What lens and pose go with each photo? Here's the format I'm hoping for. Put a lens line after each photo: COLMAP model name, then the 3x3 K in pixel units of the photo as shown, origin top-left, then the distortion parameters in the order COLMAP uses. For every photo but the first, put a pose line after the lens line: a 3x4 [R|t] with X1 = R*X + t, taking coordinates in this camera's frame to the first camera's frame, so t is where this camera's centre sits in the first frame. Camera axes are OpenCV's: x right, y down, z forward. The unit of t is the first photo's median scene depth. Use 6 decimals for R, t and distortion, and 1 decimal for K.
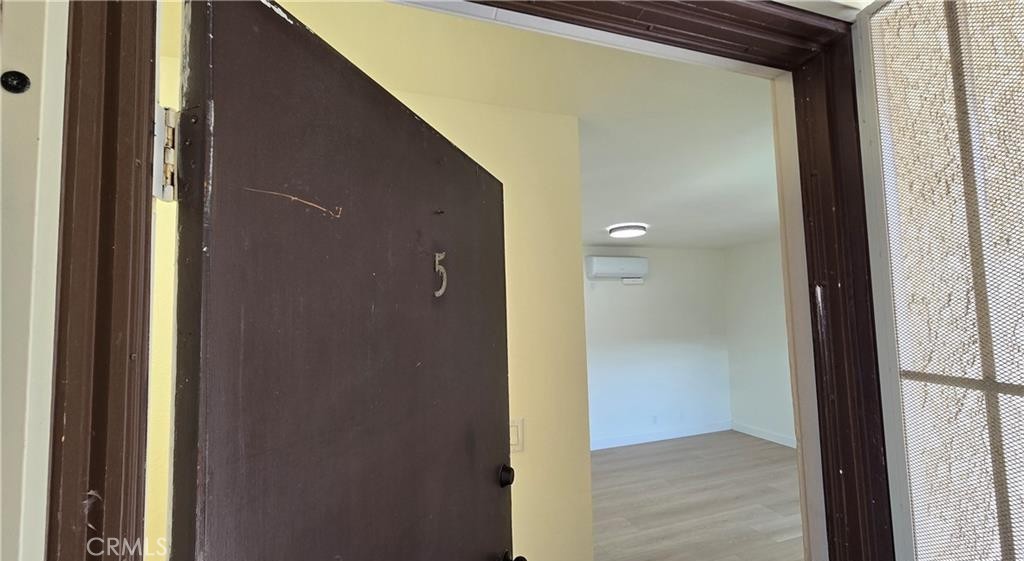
lens RADIAL K [[422.8, 0, 510.8], [0, 422.8, 286.9], [0, 0, 1]] dist [0.001116, 0.000214]
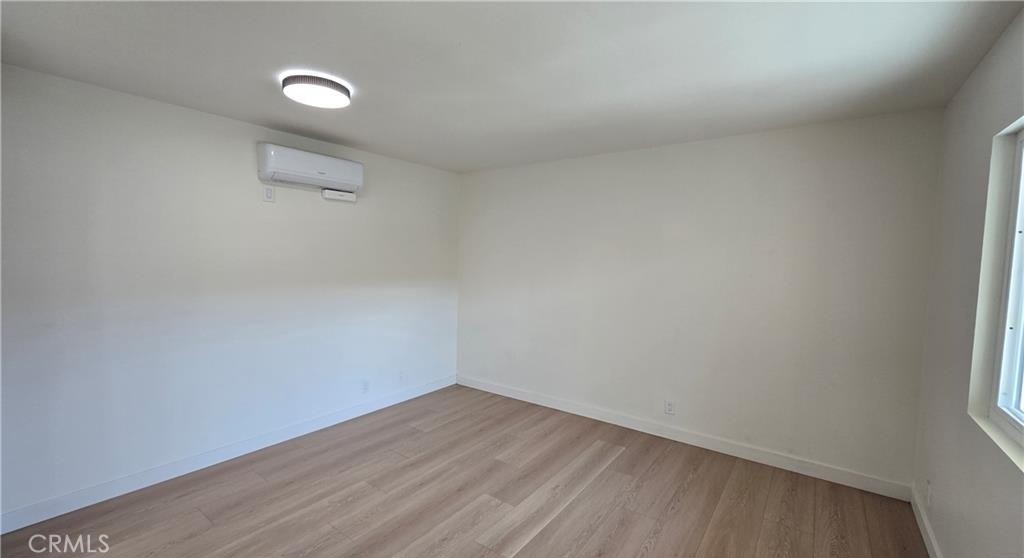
lens RADIAL K [[422.8, 0, 513.6], [0, 422.8, 284.0], [0, 0, 1]] dist [0.001116, 0.000214]
pose [[0.819608, 0.001398, 0.572924, 0.160334], [-0.073998, 0.991879, 0.103440, 0.046276], [-0.568126, -0.127176, 0.813055, 0.336515]]
